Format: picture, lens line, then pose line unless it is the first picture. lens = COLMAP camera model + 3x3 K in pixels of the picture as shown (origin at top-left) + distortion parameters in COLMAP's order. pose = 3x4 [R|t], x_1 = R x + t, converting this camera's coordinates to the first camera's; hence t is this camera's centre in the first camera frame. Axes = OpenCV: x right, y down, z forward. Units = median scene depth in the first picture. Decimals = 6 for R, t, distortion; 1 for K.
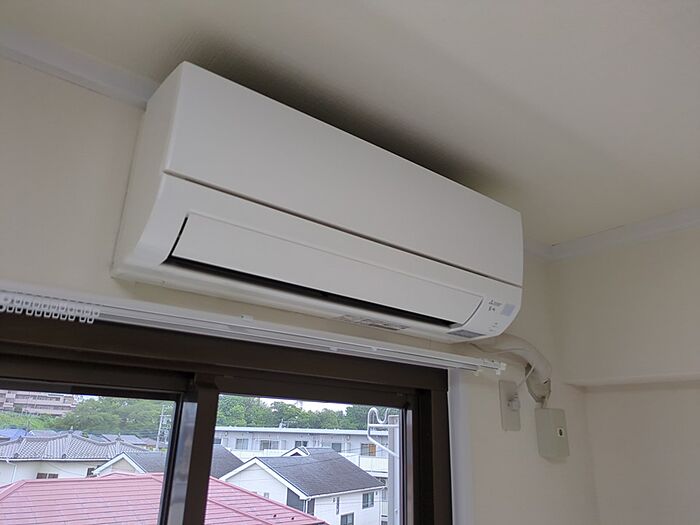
lens RADIAL K [[540.2, 0, 350.0], [0, 540.2, 262.5], [0, 0, 1]] dist [0.056687, -0.062671]
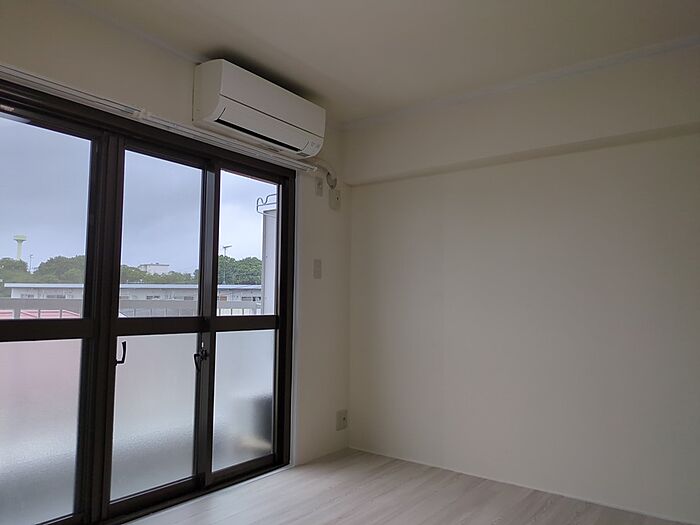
lens RADIAL K [[540.2, 0, 350.0], [0, 540.2, 262.5], [0, 0, 1]] dist [0.056687, -0.062671]
pose [[0.962110, 0.001621, 0.272658, -0.275865], [-0.067011, 0.970717, 0.230690, 0.011623], [-0.264300, -0.240220, 0.934045, -1.586894]]
